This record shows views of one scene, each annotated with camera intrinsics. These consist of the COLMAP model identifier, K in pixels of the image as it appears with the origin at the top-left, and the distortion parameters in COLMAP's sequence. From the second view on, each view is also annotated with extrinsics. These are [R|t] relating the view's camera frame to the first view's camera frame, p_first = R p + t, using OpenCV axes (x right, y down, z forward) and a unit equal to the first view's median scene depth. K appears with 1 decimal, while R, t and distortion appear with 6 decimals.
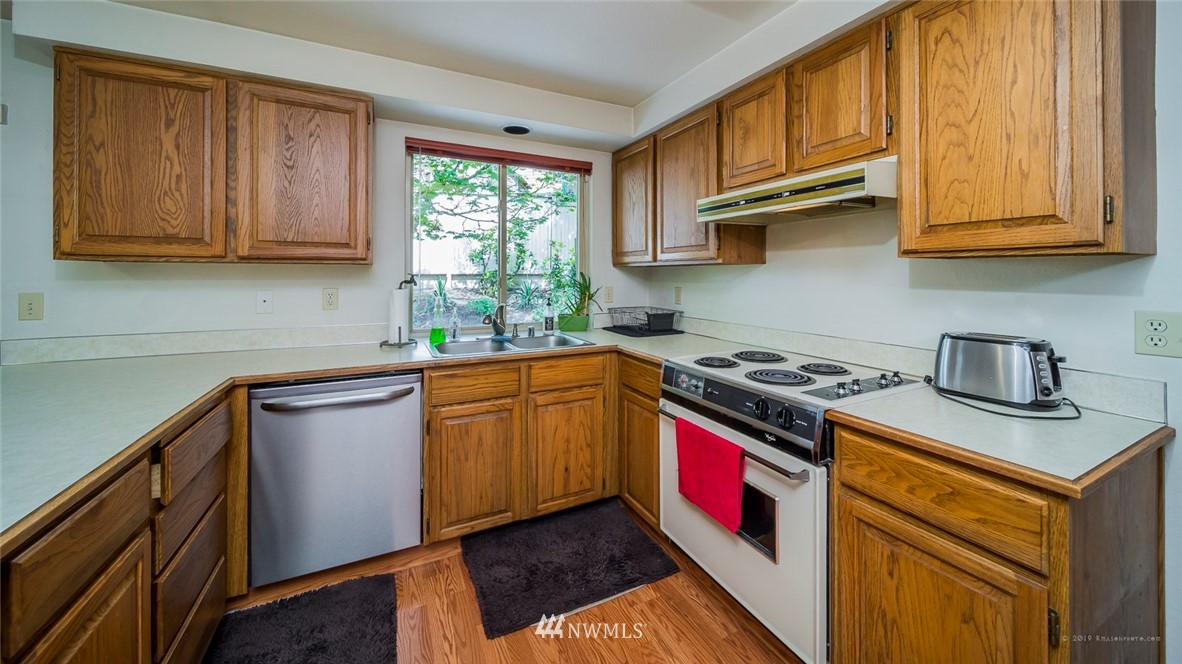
lens RADIAL K [[419.4, 0, 589.5], [0, 419.4, 273.2], [0, 0, 1]] dist [-0.000544, -0.001909]
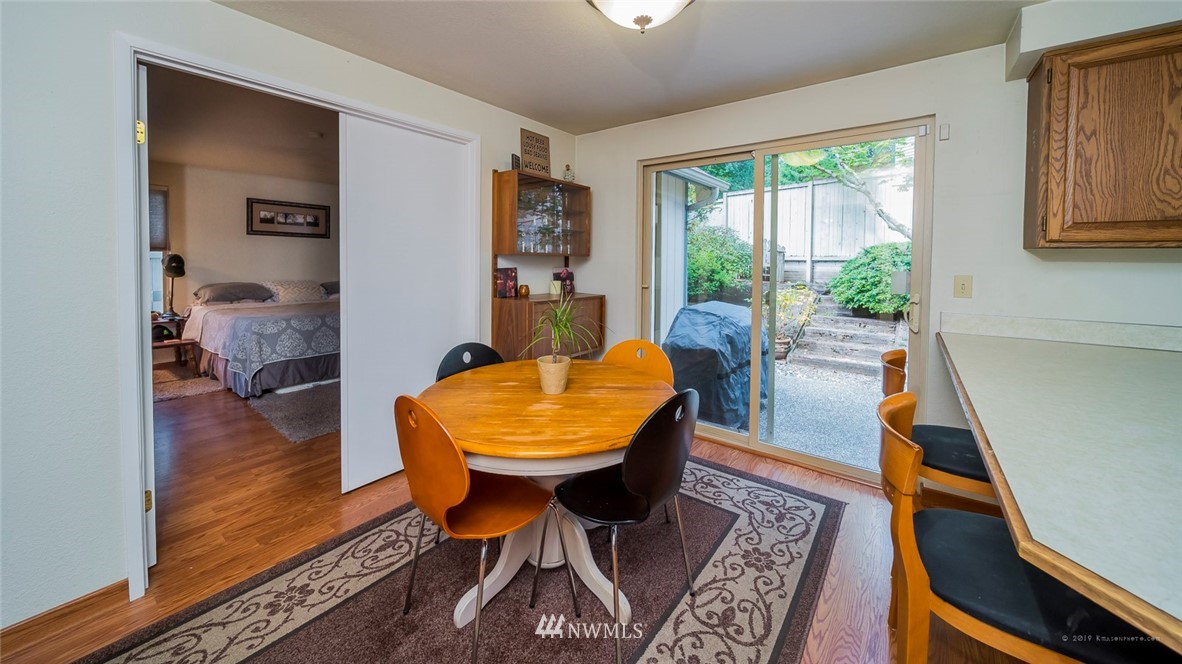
lens RADIAL K [[419.4, 0, 589.5], [0, 419.4, 273.2], [0, 0, 1]] dist [-0.000544, -0.001909]
pose [[0.436942, 0.032372, -0.898907, -0.737855], [-0.003132, 0.999401, 0.034469, 0.002345], [0.899484, -0.012246, 0.436782, -0.526065]]
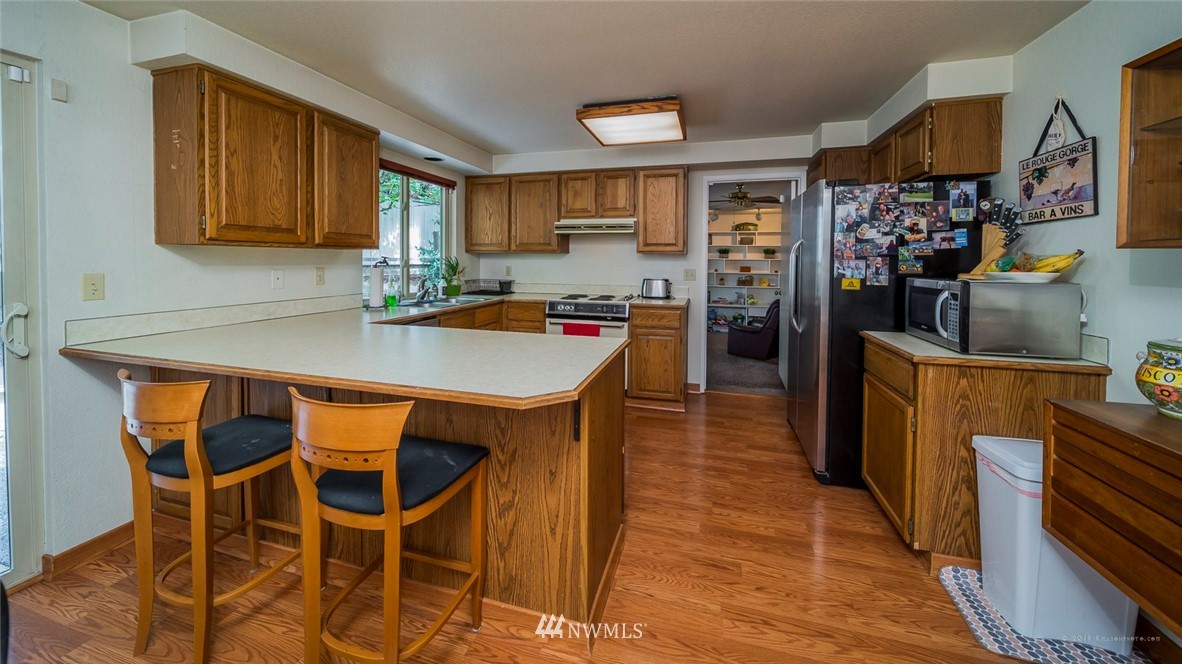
lens RADIAL K [[419.8, 0, 591.0], [0, 419.8, 268.3], [0, 0, 1]] dist [-0.001188, -0.000691]
pose [[0.675009, -0.012203, 0.737709, -1.303597], [-0.008547, 0.999667, 0.024357, -0.000396], [-0.737760, -0.022746, 0.674680, -0.594574]]
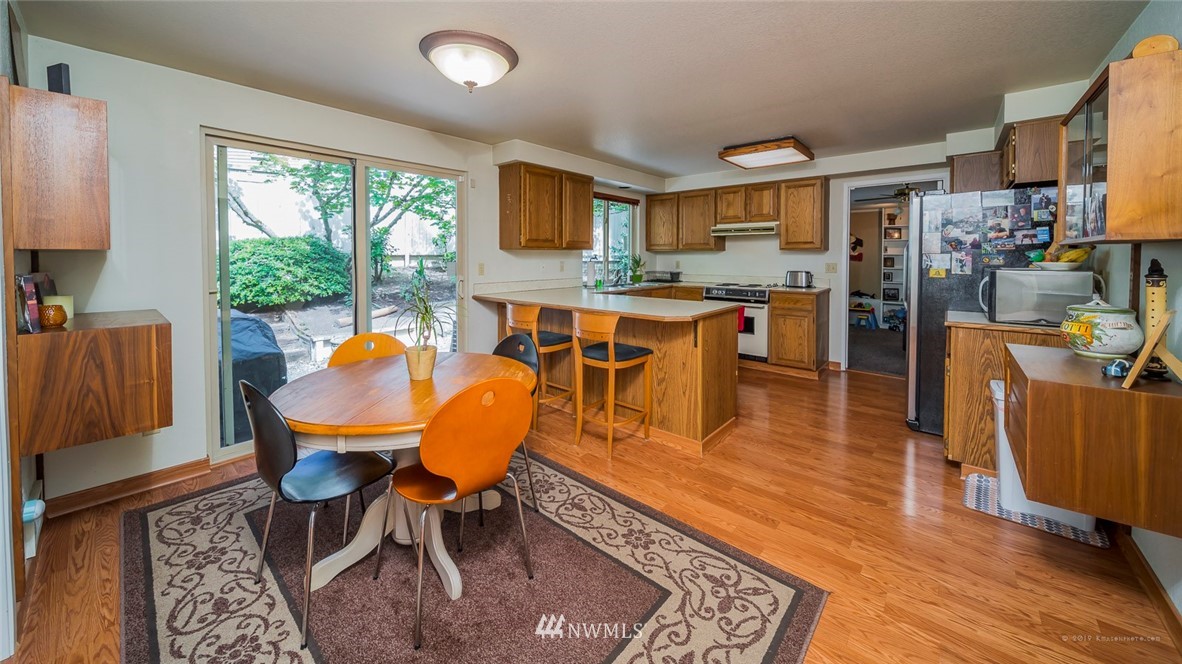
lens RADIAL K [[419.8, 0, 591.0], [0, 419.8, 268.3], [0, 0, 1]] dist [-0.001188, -0.000691]
pose [[0.920800, -0.012814, 0.389825, -1.718221], [-0.000102, 0.999452, 0.033094, 0.000050], [-0.390035, -0.030513, 0.920294, -1.347847]]
